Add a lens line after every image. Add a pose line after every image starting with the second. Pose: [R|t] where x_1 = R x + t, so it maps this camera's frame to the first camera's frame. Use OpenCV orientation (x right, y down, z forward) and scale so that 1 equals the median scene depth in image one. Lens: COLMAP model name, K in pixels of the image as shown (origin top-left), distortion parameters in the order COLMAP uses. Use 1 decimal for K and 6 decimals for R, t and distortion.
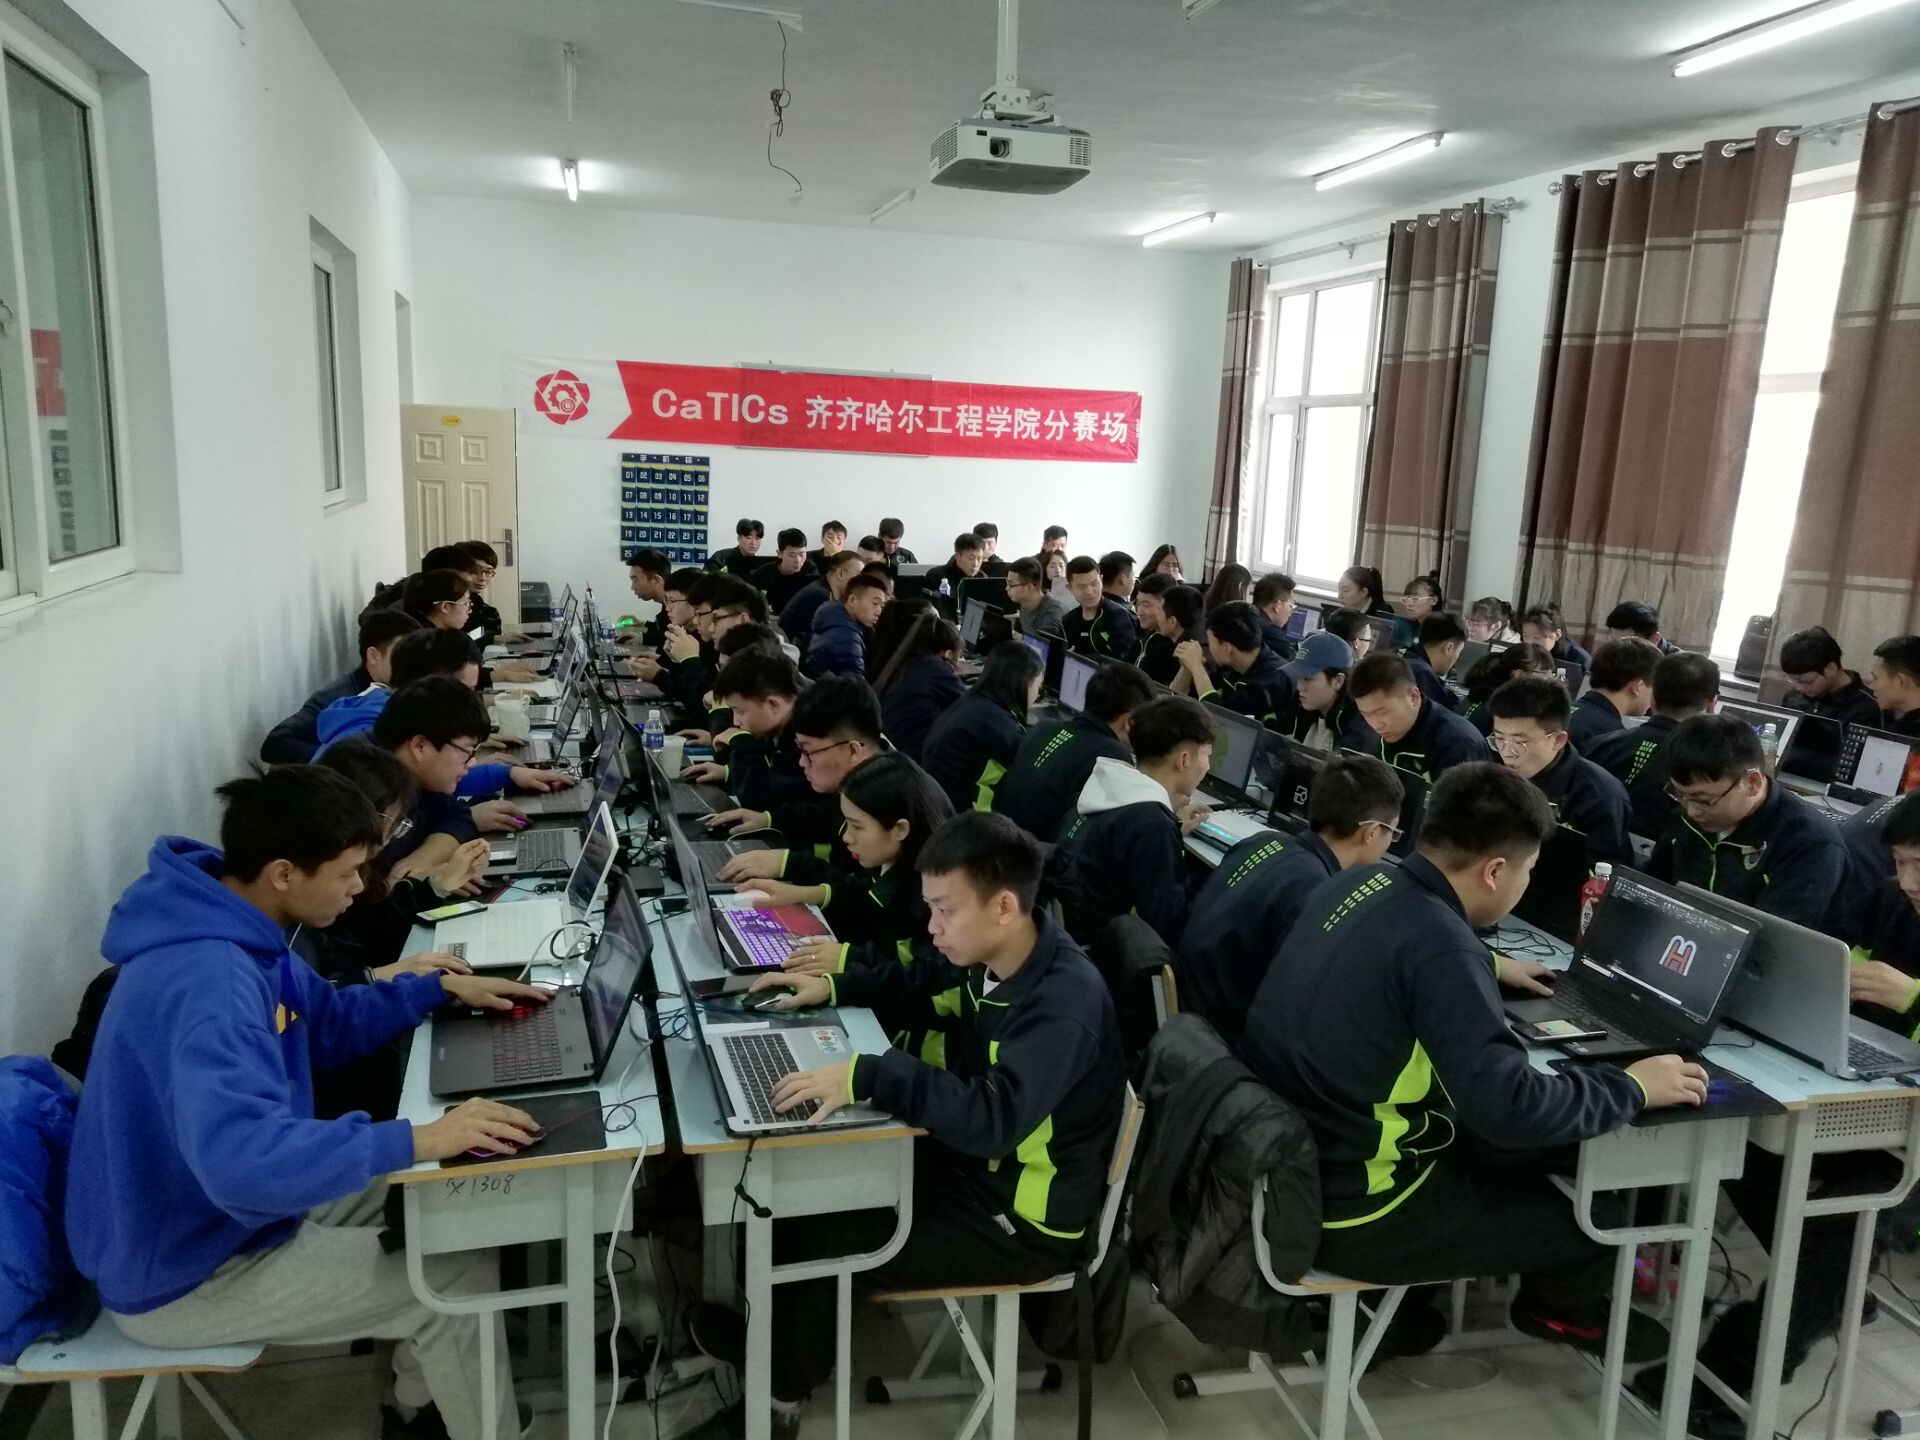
lens RADIAL K [[1468.7, 0, 960.0], [0, 1468.7, 720.0], [0, 0, 1]] dist [0.075817, -0.136689]
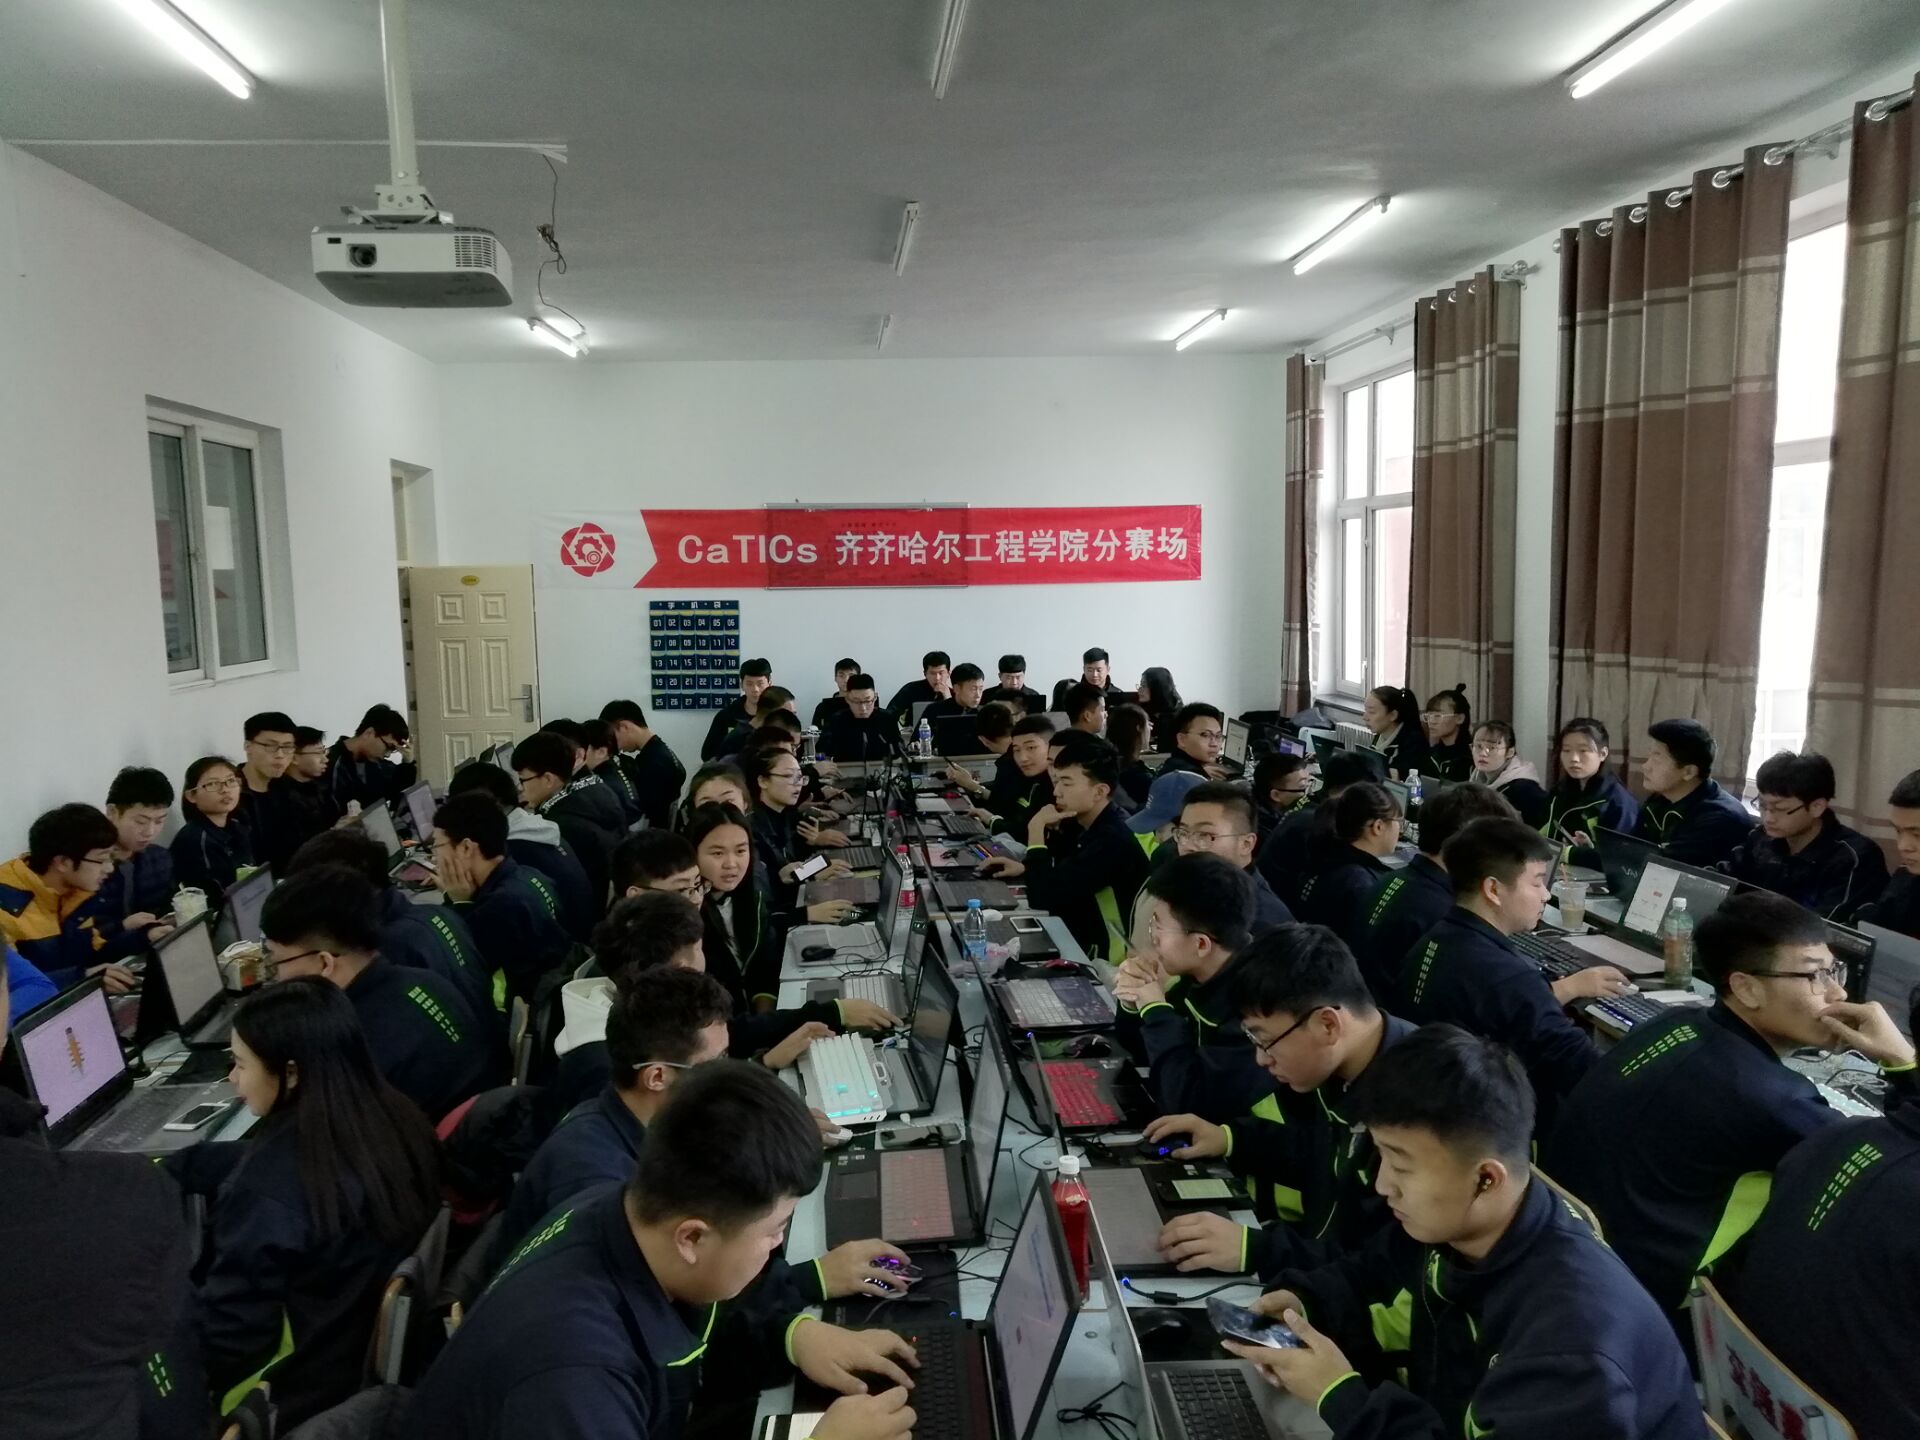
lens RADIAL K [[1491.5, 0, 889.1], [0, 1491.5, 708.8], [0, 0, 1]] dist [0.105663, -0.179668]
pose [[0.981490, -0.040942, -0.187088, 0.144683], [0.023409, 0.995204, -0.094984, -0.013946], [0.190080, 0.088846, 0.977740, 0.076650]]
